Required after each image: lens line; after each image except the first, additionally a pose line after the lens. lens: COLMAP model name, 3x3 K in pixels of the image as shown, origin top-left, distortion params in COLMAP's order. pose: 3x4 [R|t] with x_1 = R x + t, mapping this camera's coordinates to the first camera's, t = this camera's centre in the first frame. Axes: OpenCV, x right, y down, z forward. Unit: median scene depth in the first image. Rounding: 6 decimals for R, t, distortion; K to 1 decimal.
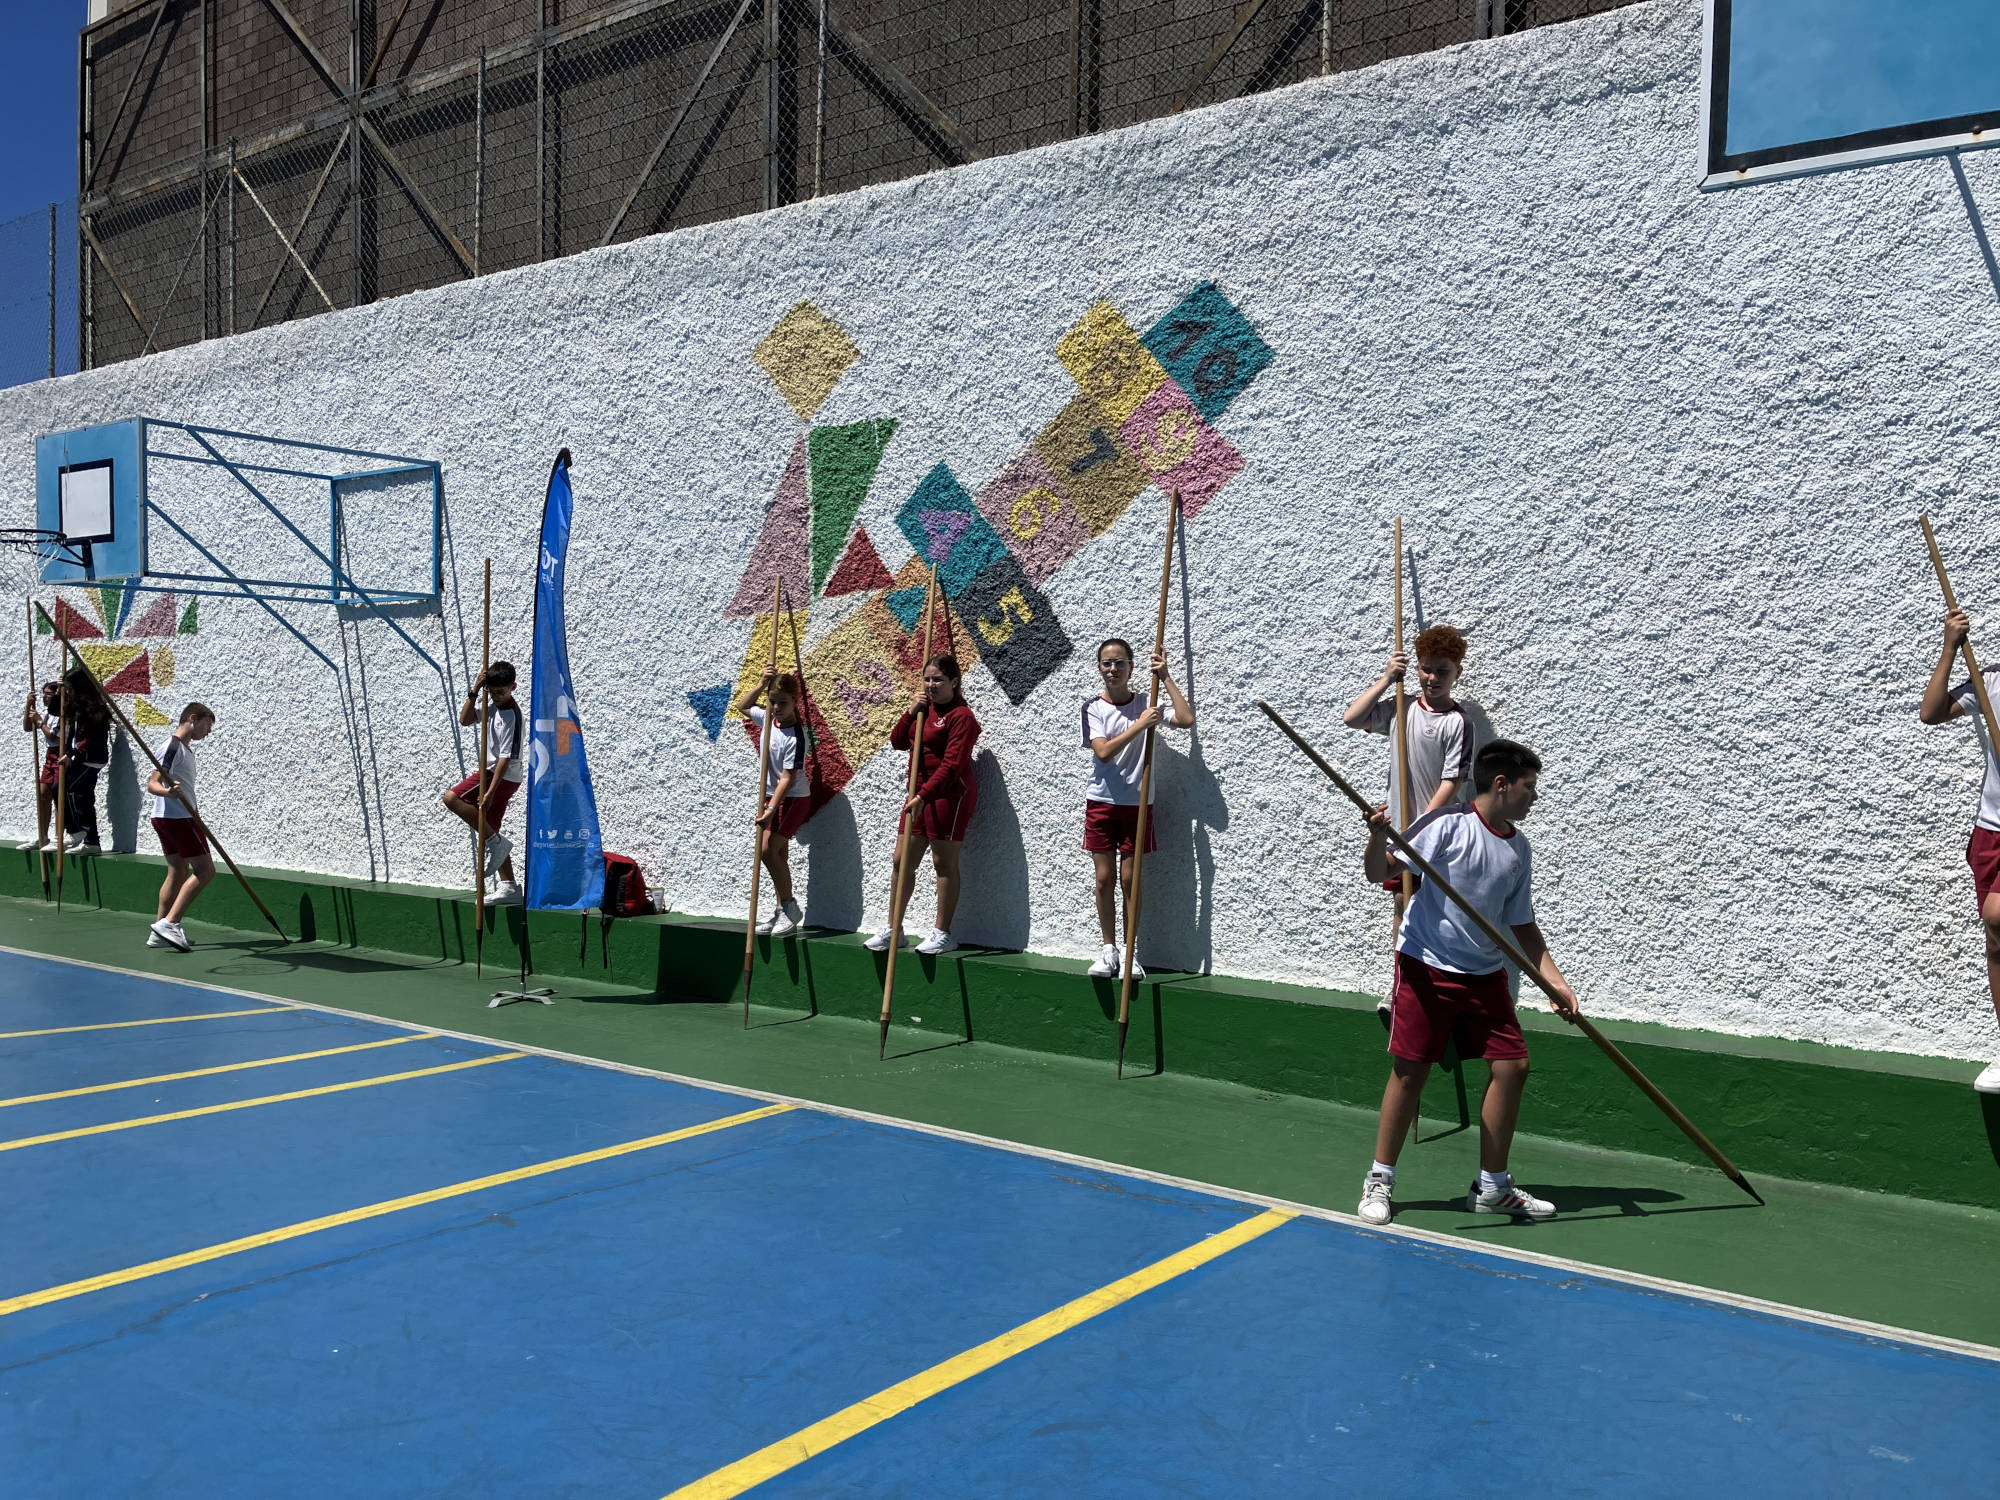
lens RADIAL K [[1619.4, 0, 1006.5], [0, 1619.4, 768.2], [0, 0, 1]] dist [0.028610, -0.024689]
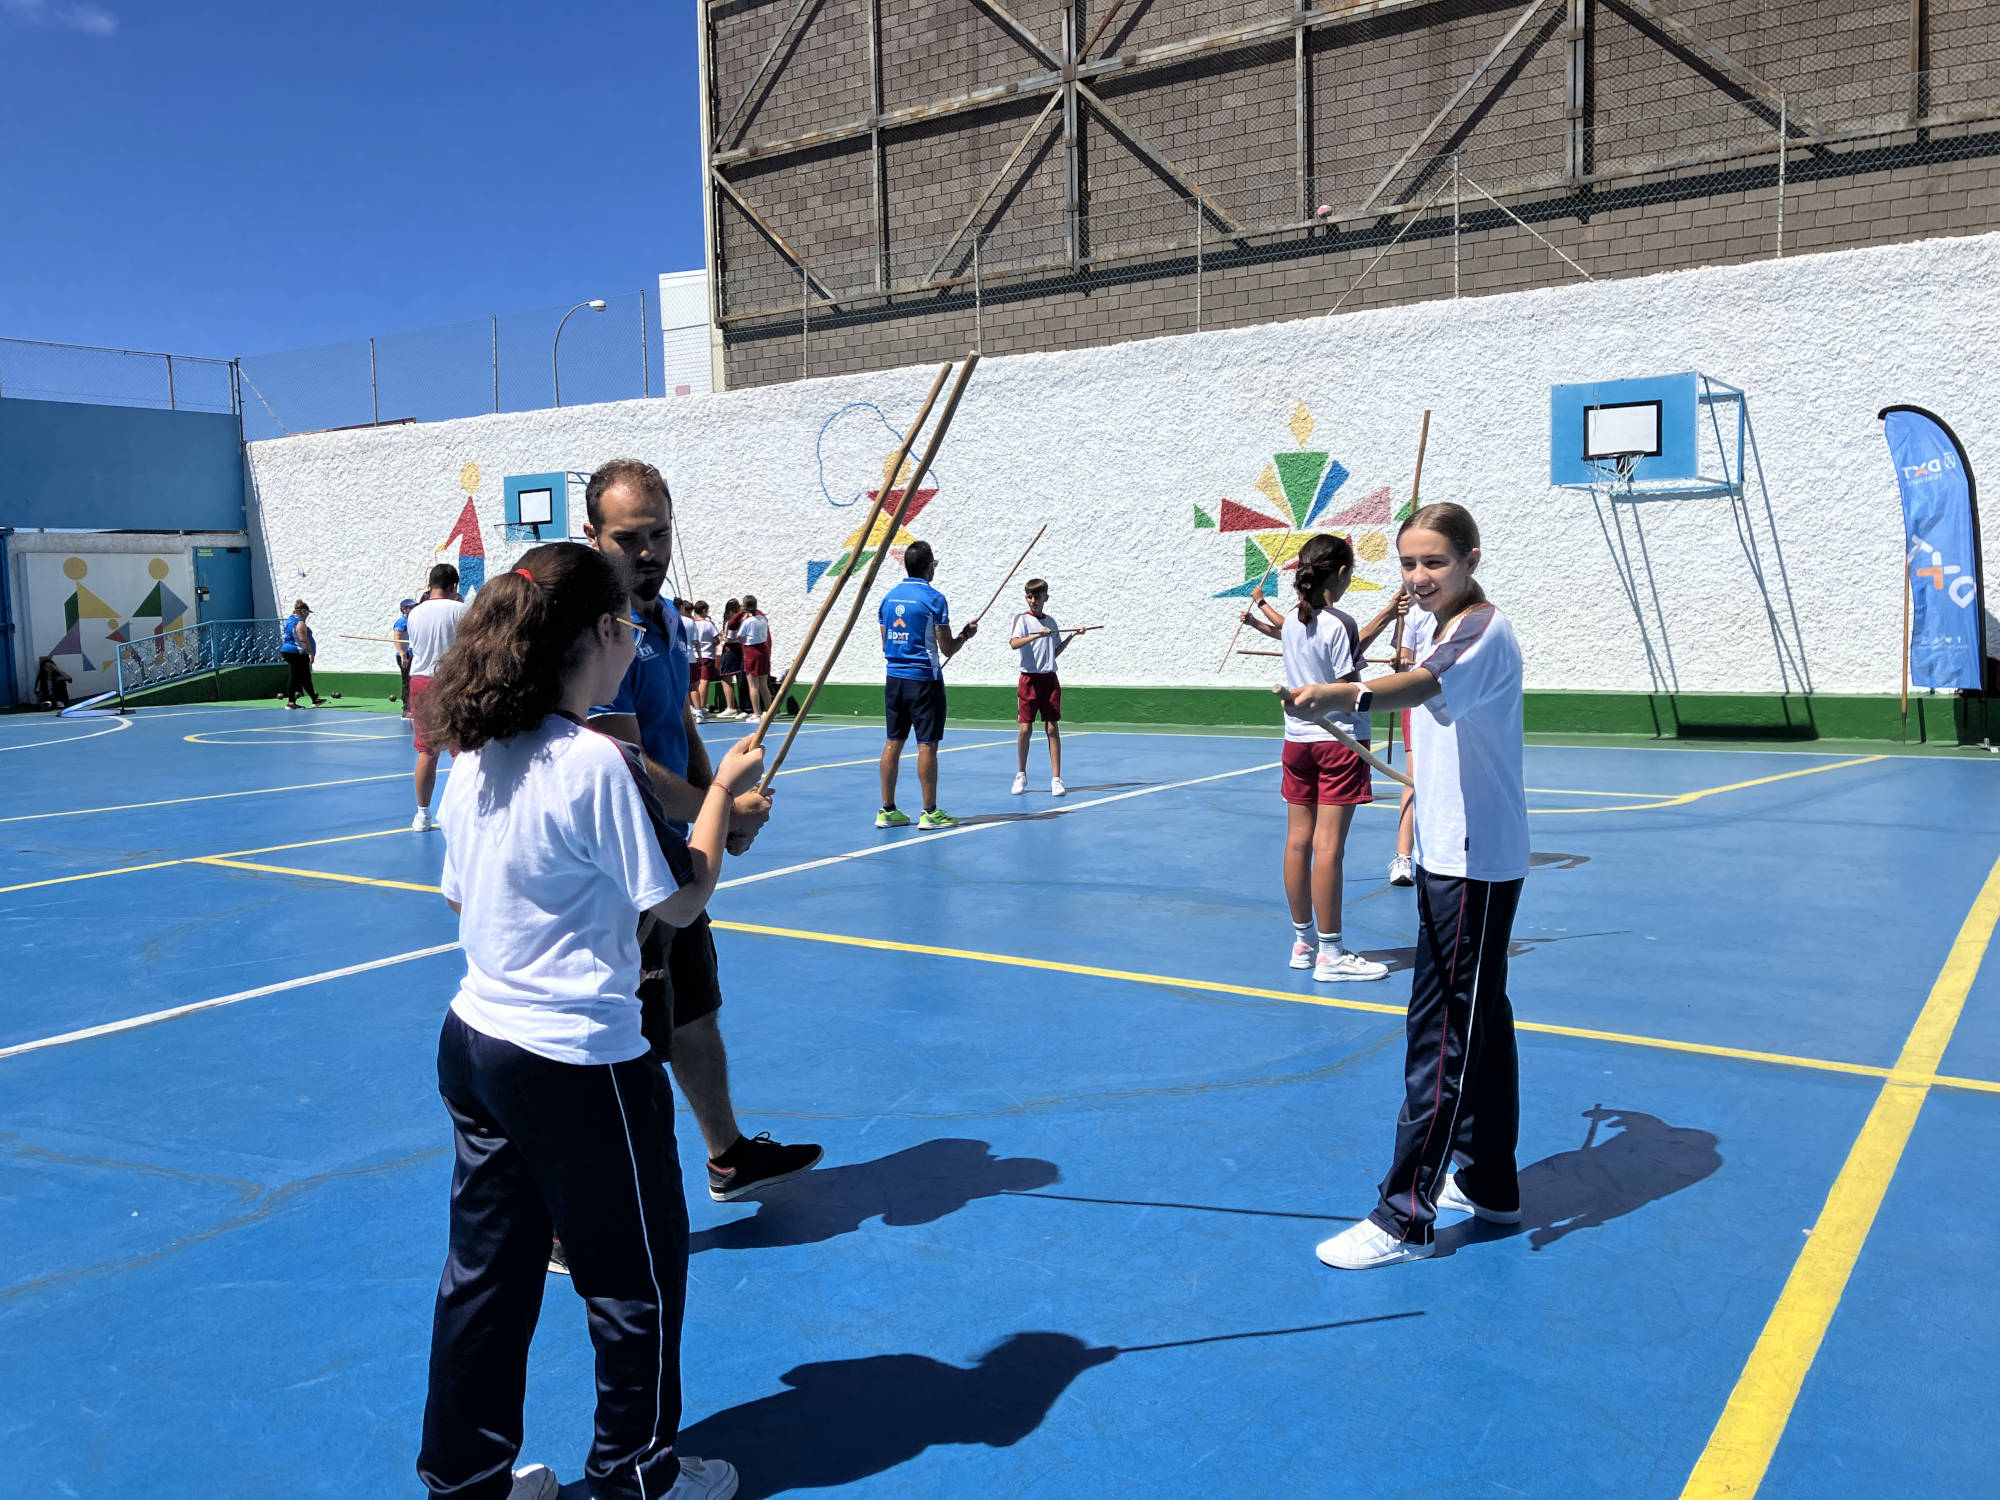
lens RADIAL K [[1619.4, 0, 992.9], [0, 1619.4, 728.7], [0, 0, 1]] dist [0.028610, -0.024689]
pose [[0.998926, -0.038915, 0.025151, -0.954567], [0.037524, 0.997858, 0.053578, 0.004802], [-0.027182, -0.052577, 0.998247, -0.374699]]
